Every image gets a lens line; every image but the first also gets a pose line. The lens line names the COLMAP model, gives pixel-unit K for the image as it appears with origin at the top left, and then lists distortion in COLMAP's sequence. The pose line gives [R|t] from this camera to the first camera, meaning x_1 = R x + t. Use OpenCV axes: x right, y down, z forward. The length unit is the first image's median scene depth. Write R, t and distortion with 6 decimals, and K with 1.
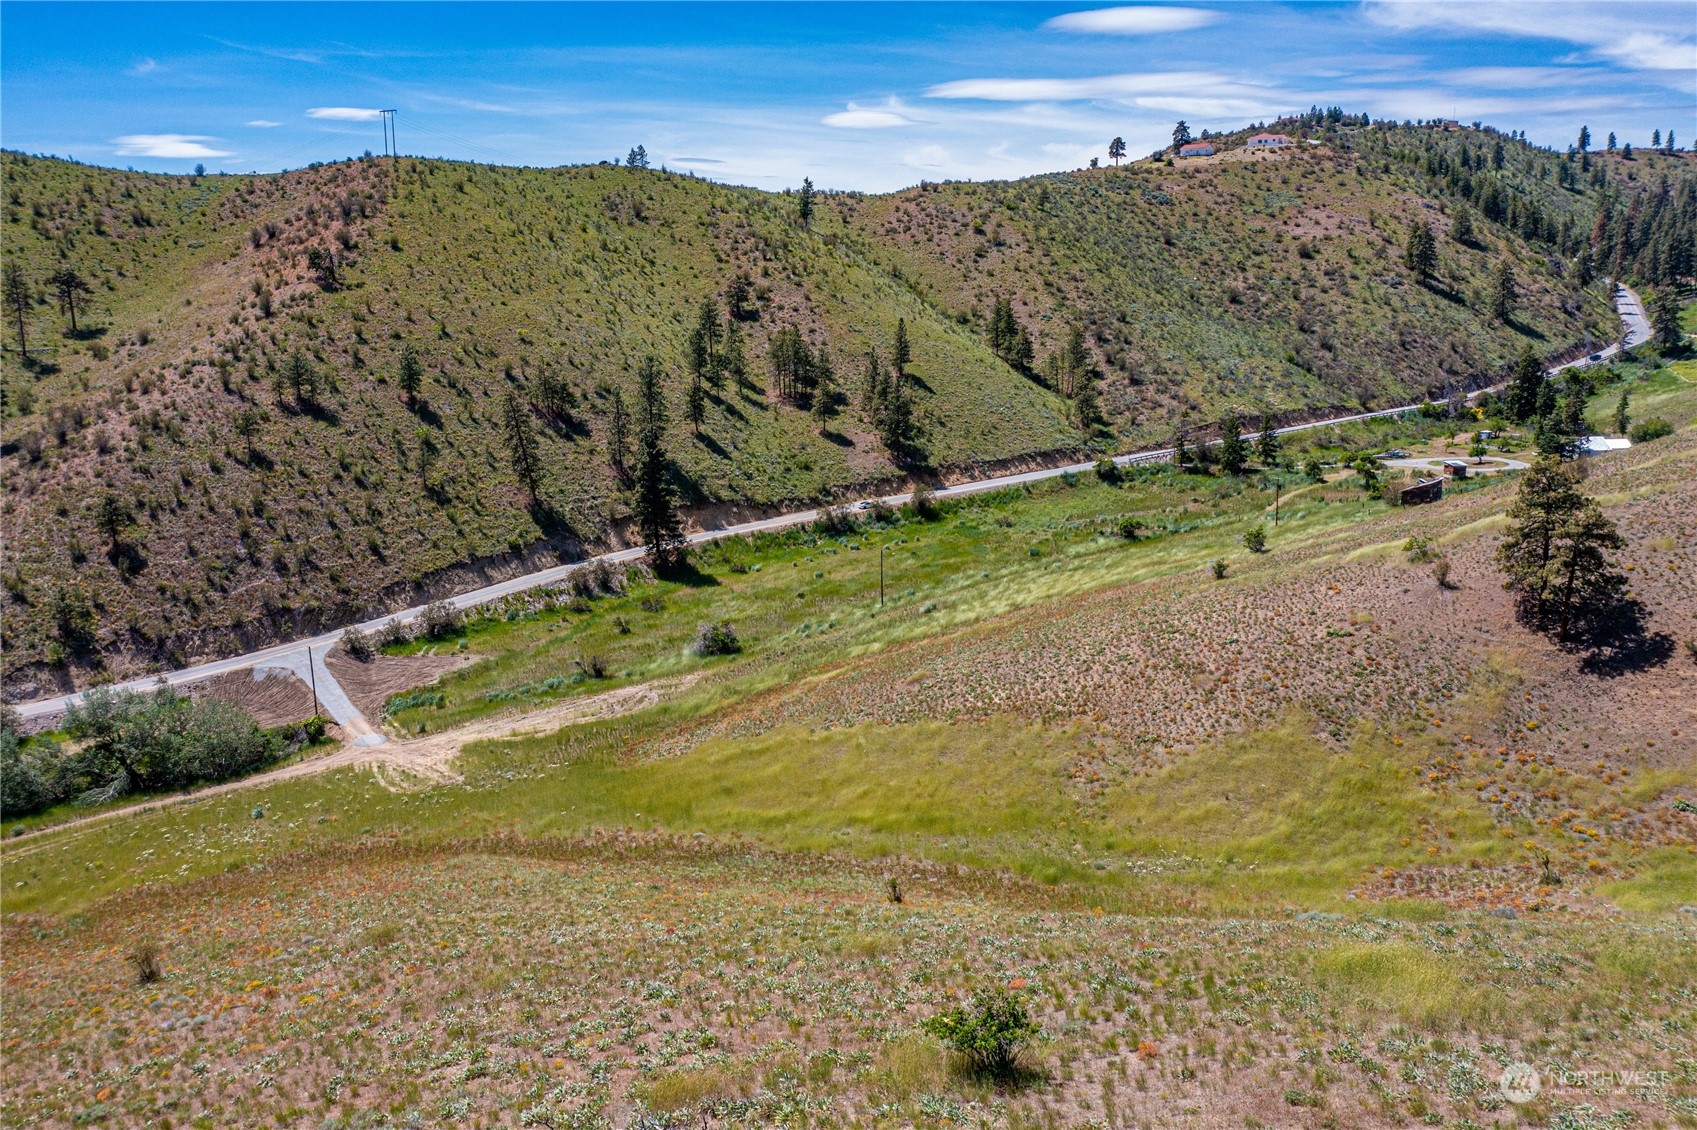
lens RADIAL K [[1327.7, 0, 849.6], [0, 1327.7, 573.4], [0, 0, 1]] dist [-0.022524, 0.010621]
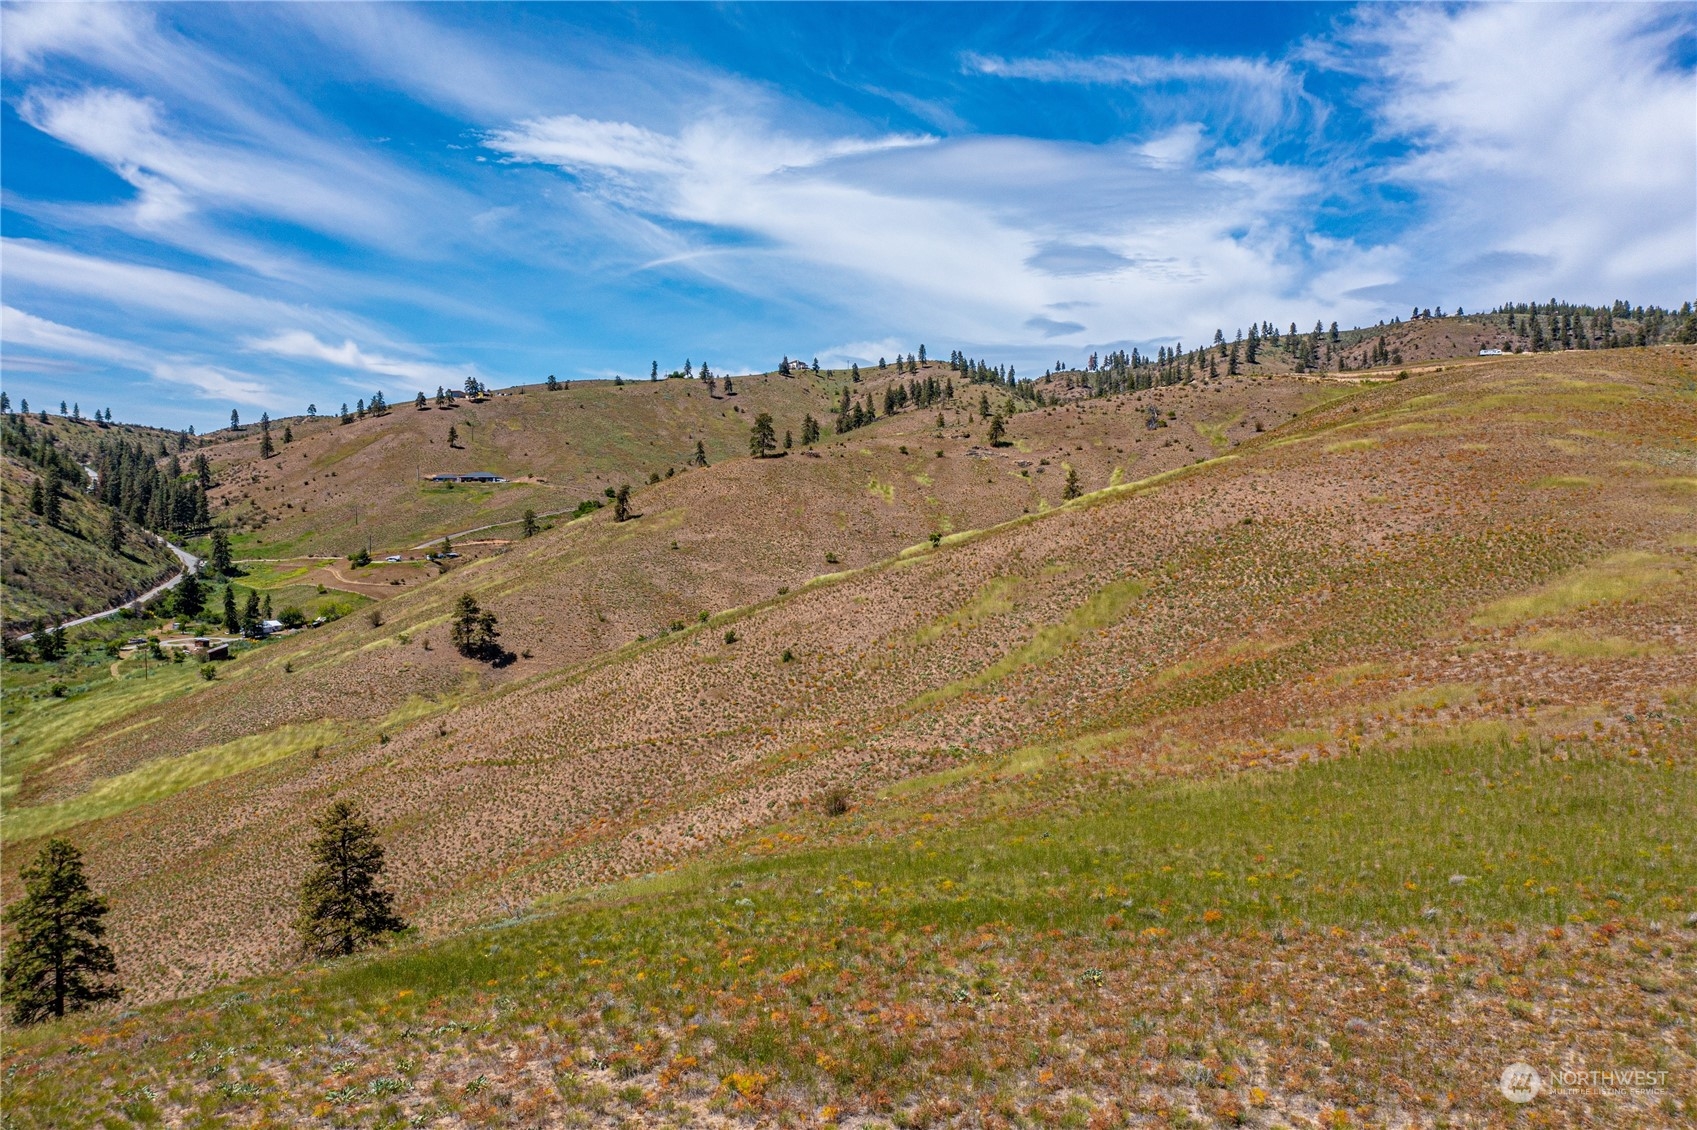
lens RADIAL K [[1327.1, 0, 843.3], [0, 1327.1, 578.8], [0, 0, 1]] dist [-0.012397, 0.004459]
pose [[0.401488, -0.019182, 0.915663, -0.453346], [0.178408, 0.982266, -0.057649, 0.048617], [-0.898319, 0.186507, 0.397791, -0.214753]]
